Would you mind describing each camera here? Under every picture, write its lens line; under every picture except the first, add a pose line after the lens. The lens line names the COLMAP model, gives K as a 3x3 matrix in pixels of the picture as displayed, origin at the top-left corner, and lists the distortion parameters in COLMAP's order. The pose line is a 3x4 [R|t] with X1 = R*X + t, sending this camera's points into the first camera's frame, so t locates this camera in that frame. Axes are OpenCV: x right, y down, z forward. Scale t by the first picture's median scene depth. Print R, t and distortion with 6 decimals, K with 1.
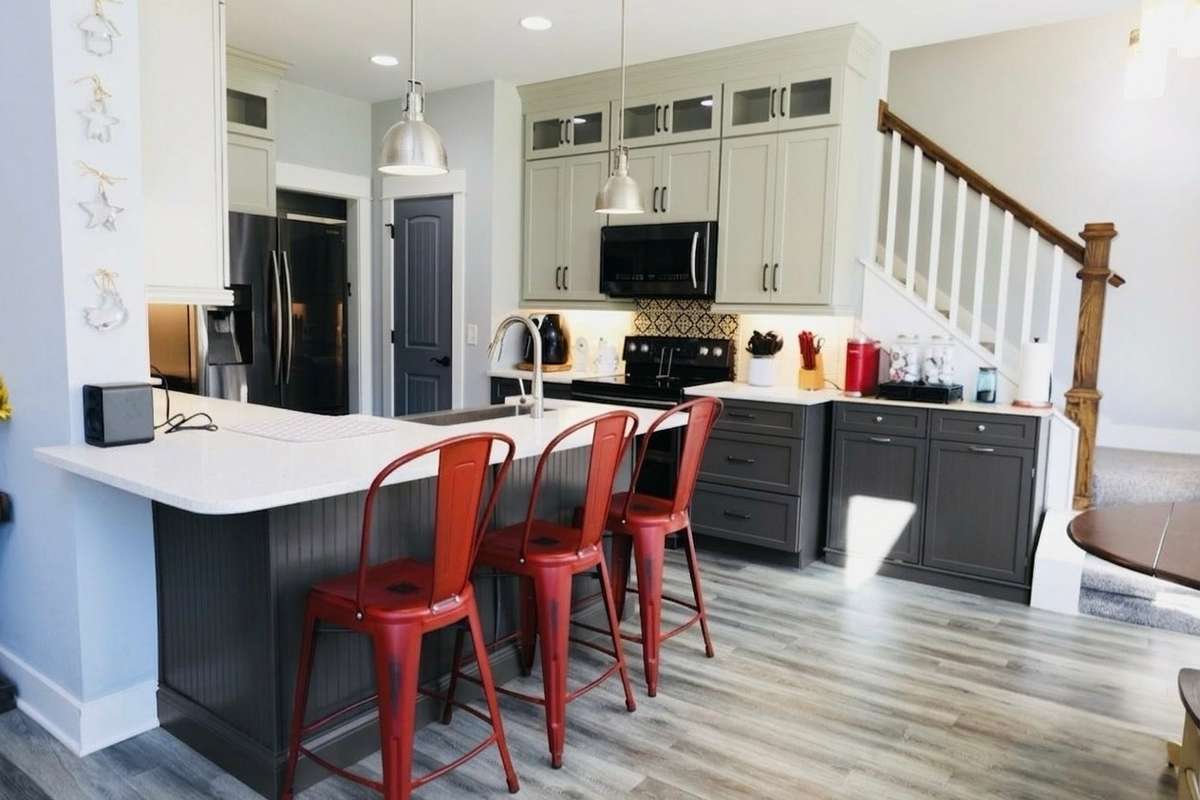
lens RADIAL K [[803.4, 0, 602.6], [0, 803.4, 399.0], [0, 0, 1]] dist [-0.002970, -0.000073]
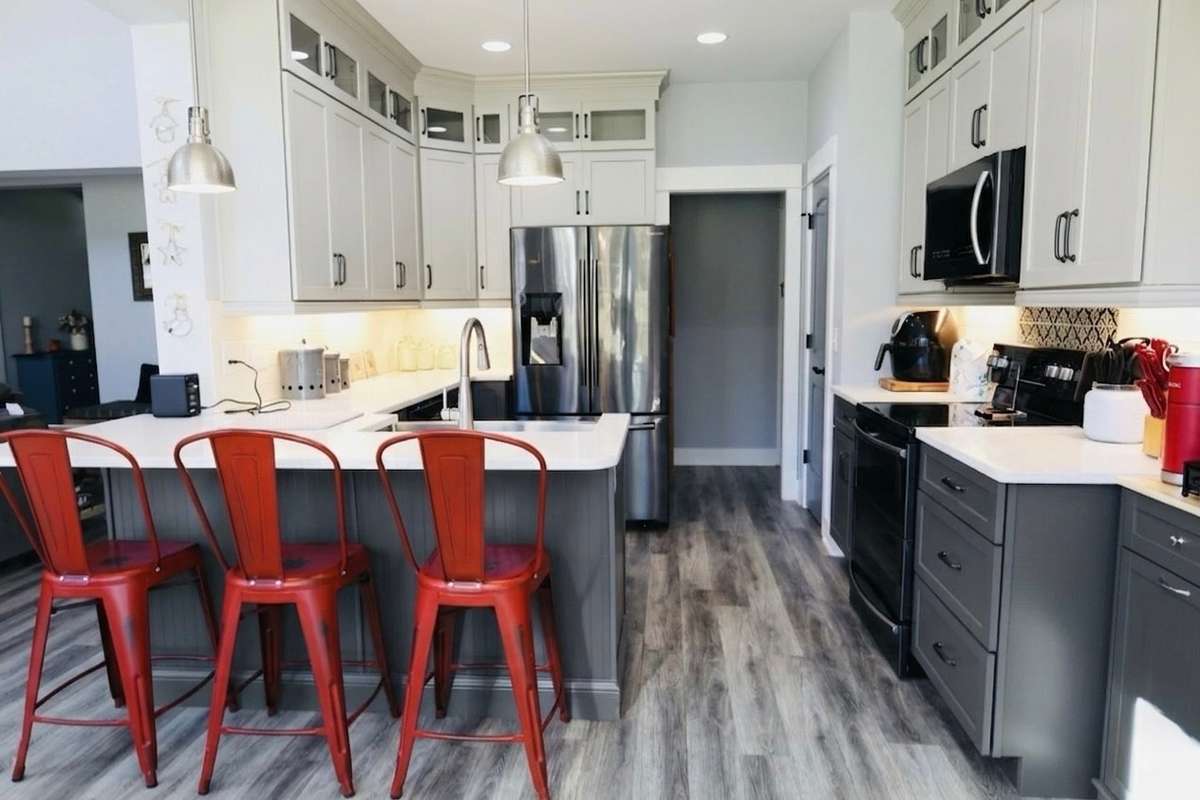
lens RADIAL K [[803.4, 0, 599.6], [0, 803.4, 399.7], [0, 0, 1]] dist [-0.002970, -0.000073]
pose [[0.502314, 0.075043, -0.861423, 0.517605], [-0.074688, 0.996269, 0.043238, -0.045032], [0.861454, 0.042619, 0.506044, 0.473507]]
